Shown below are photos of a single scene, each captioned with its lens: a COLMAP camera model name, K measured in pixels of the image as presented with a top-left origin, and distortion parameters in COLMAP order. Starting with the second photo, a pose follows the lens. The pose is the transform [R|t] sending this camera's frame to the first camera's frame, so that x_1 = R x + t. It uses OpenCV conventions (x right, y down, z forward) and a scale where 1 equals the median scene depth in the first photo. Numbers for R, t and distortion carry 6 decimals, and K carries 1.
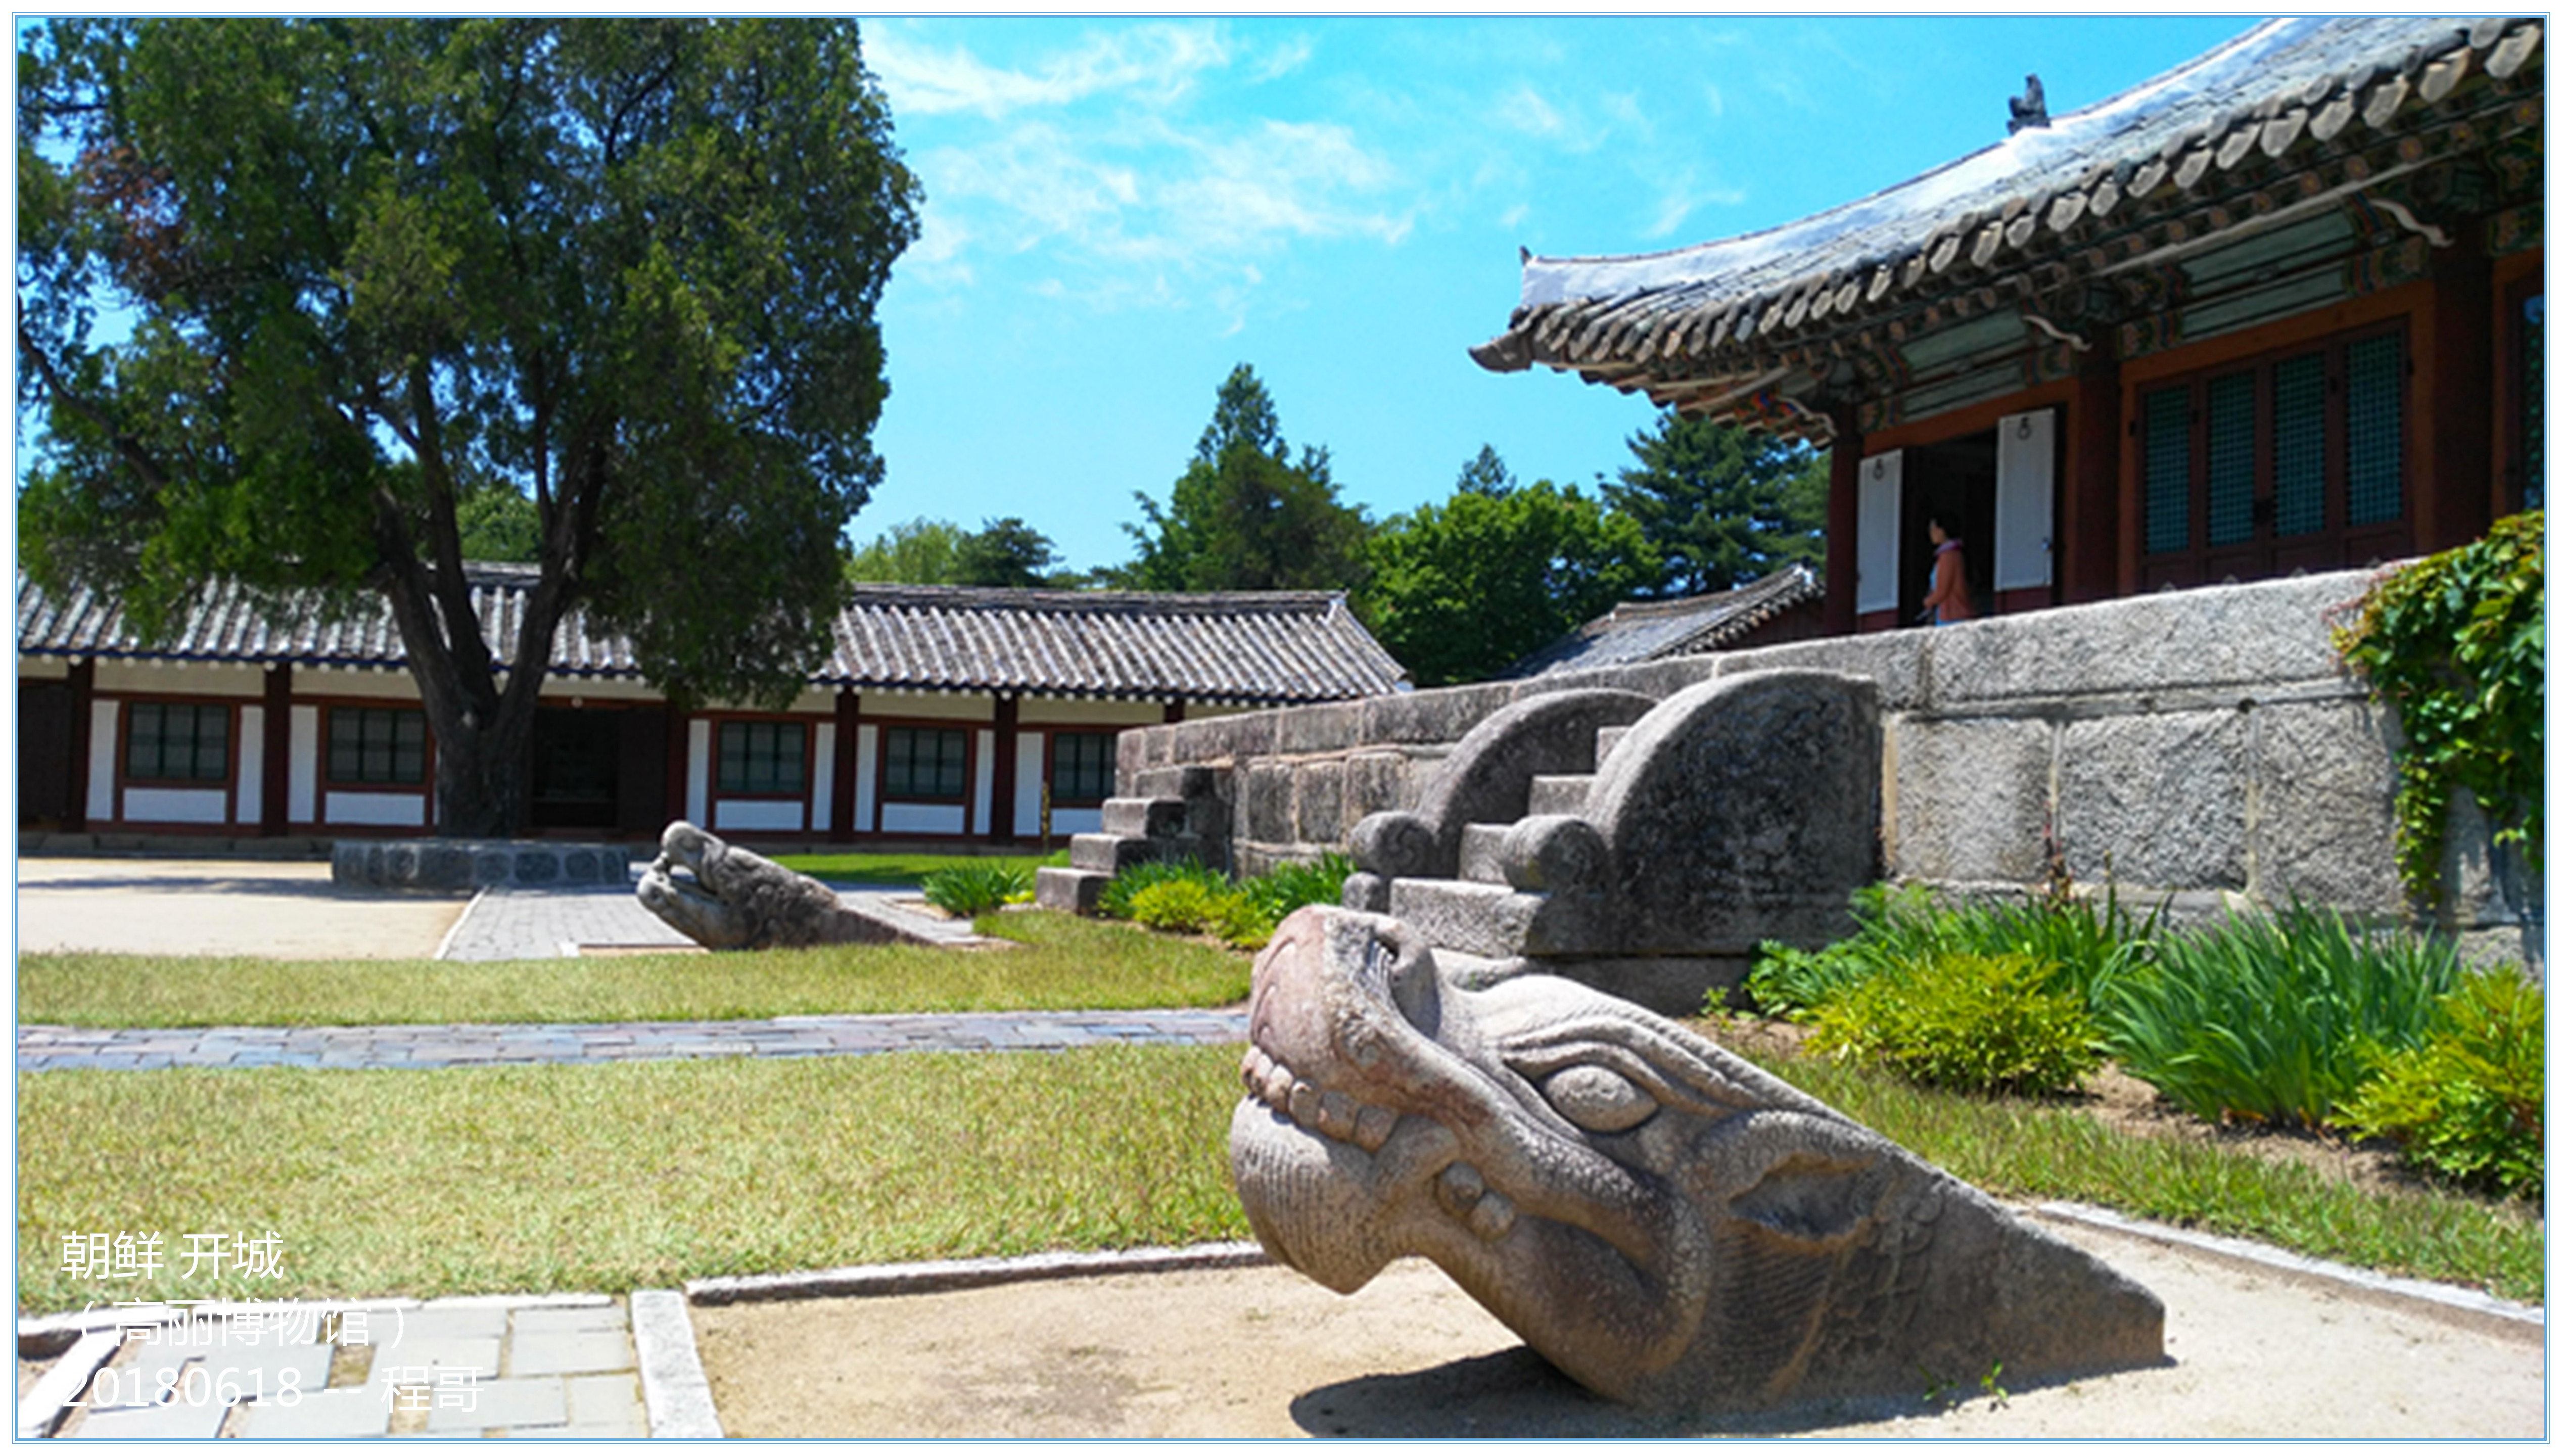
lens RADIAL K [[2048.5, 0, 1266.1], [0, 2048.5, 734.5], [0, 0, 1]] dist [0.098467, -0.201644]
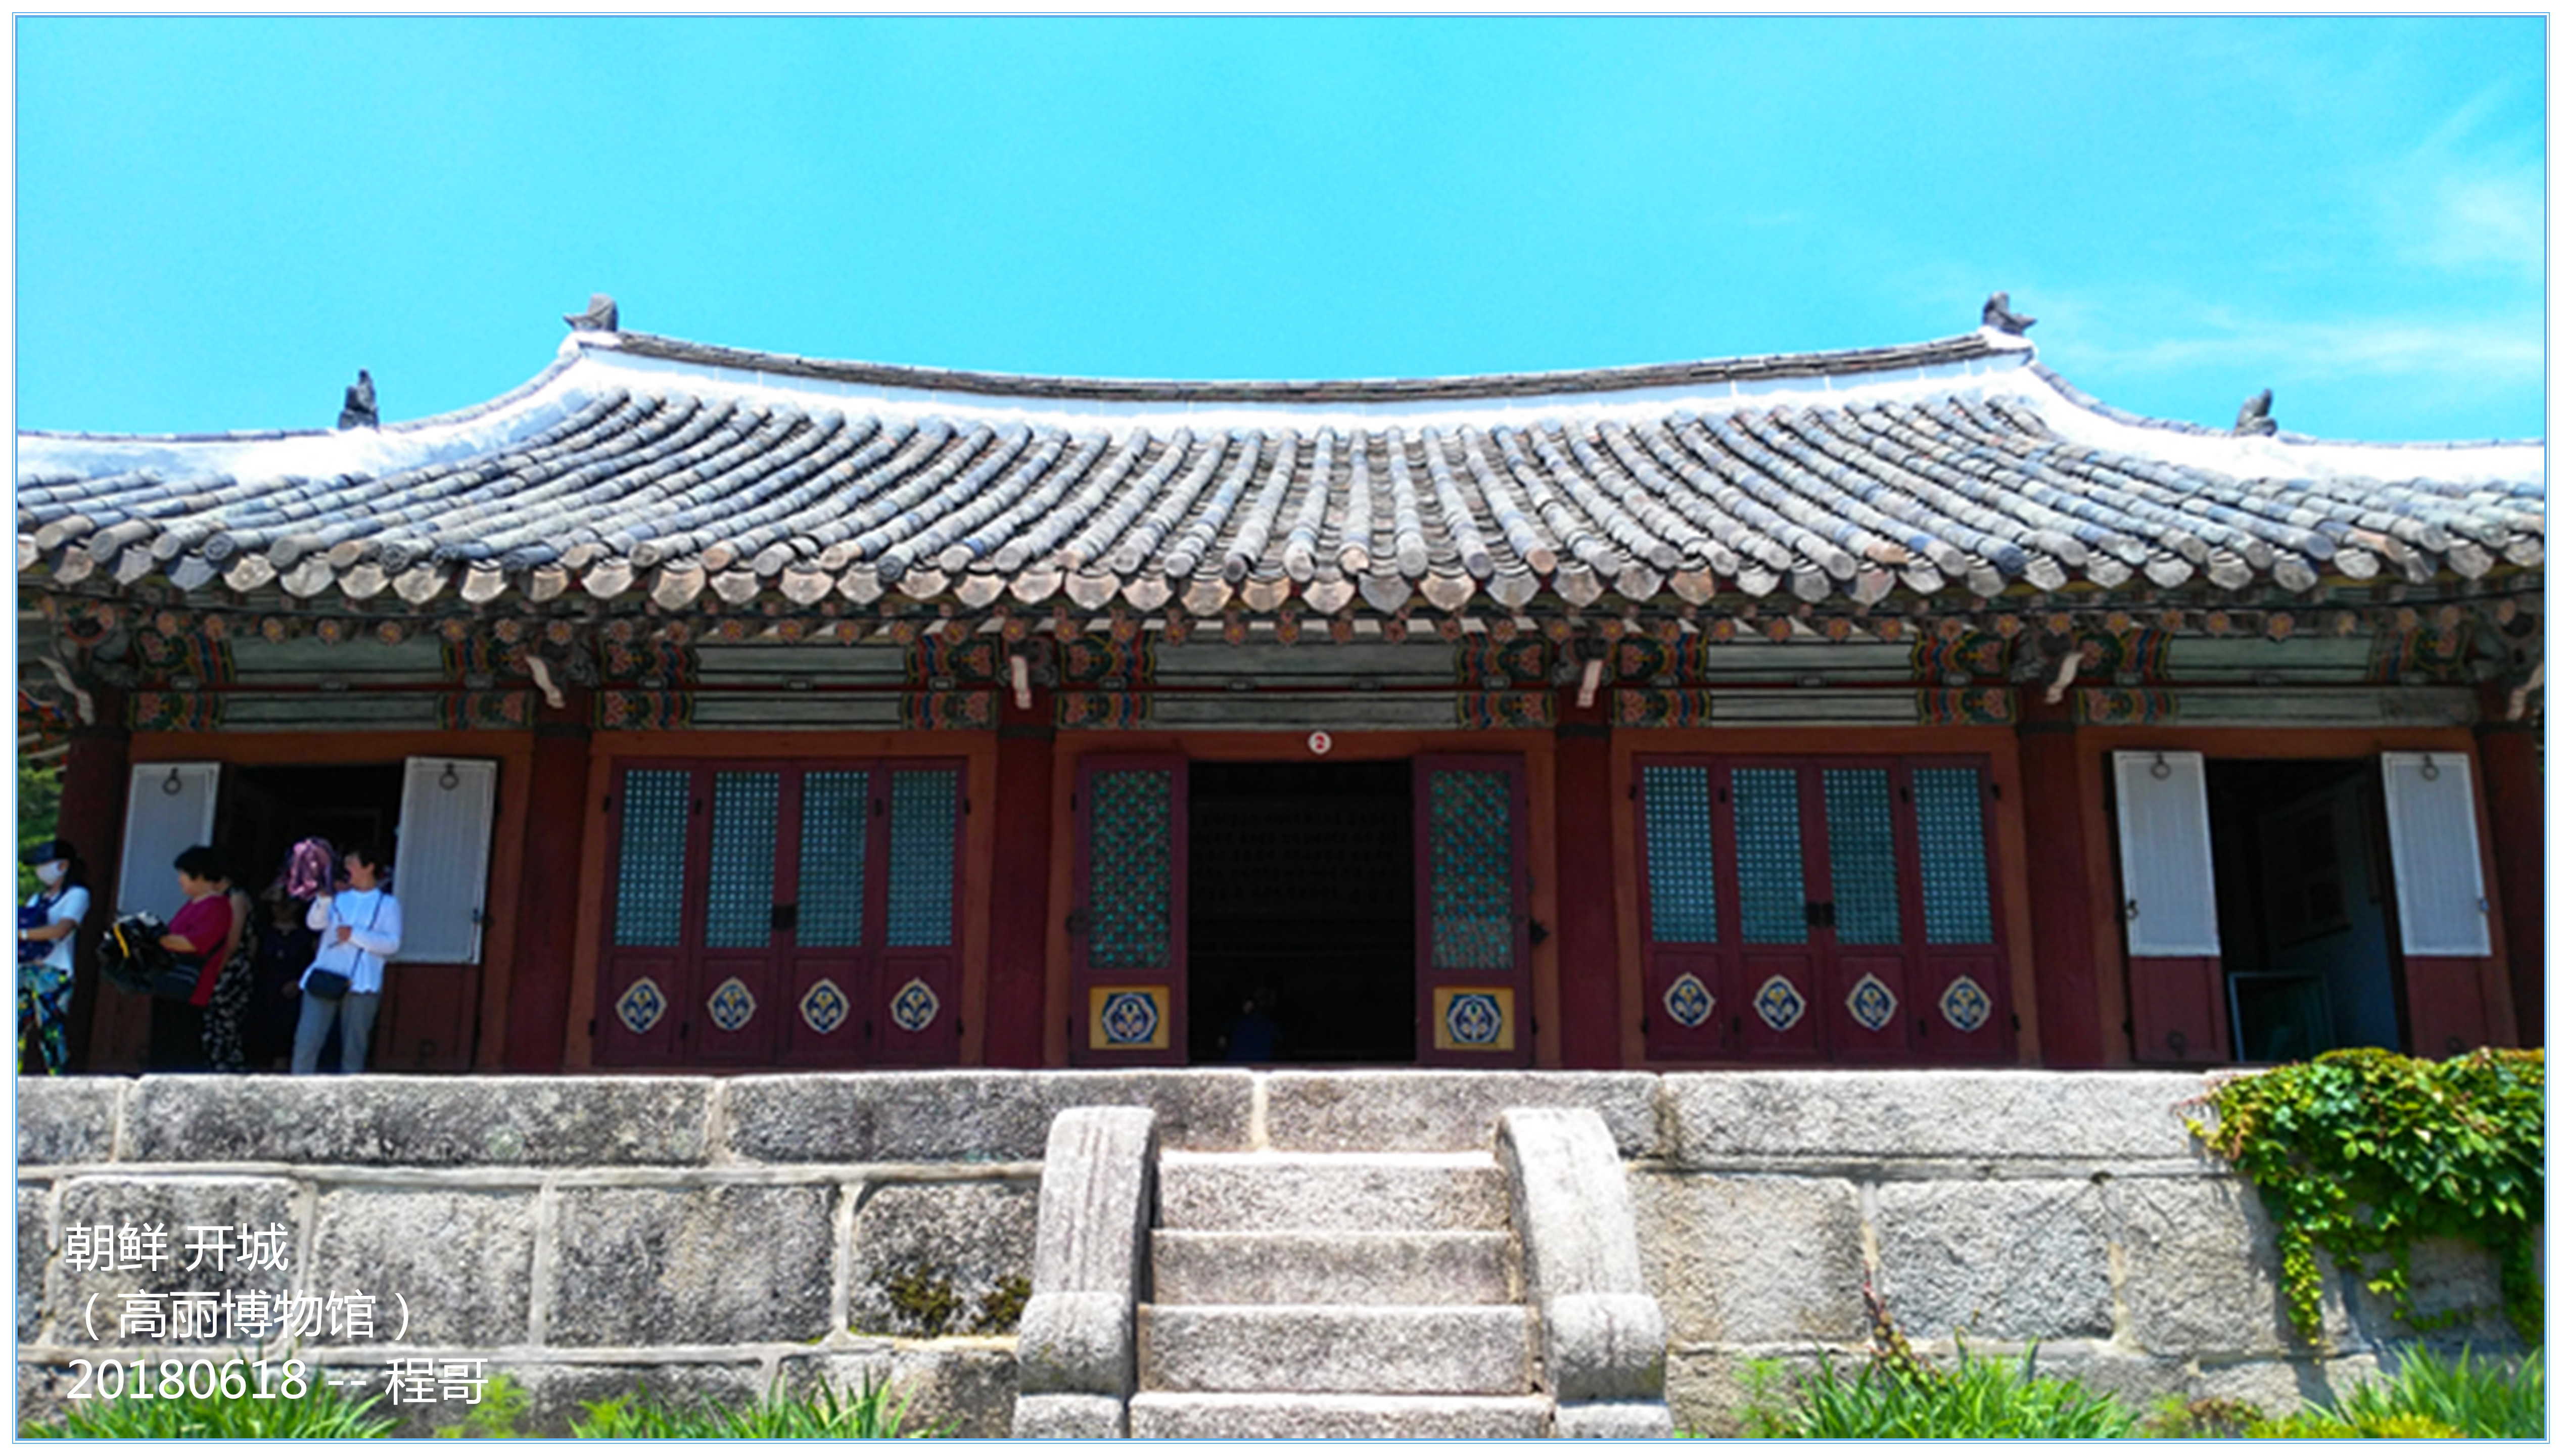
lens RADIAL K [[2048.5, 0, 1266.1], [0, 2048.5, 734.5], [0, 0, 1]] dist [0.098467, -0.201644]
pose [[0.329586, 0.196965, 0.923351, -0.792873], [-0.029953, 0.979686, -0.198290, -0.012013], [-0.943650, 0.037696, 0.328791, 0.994183]]
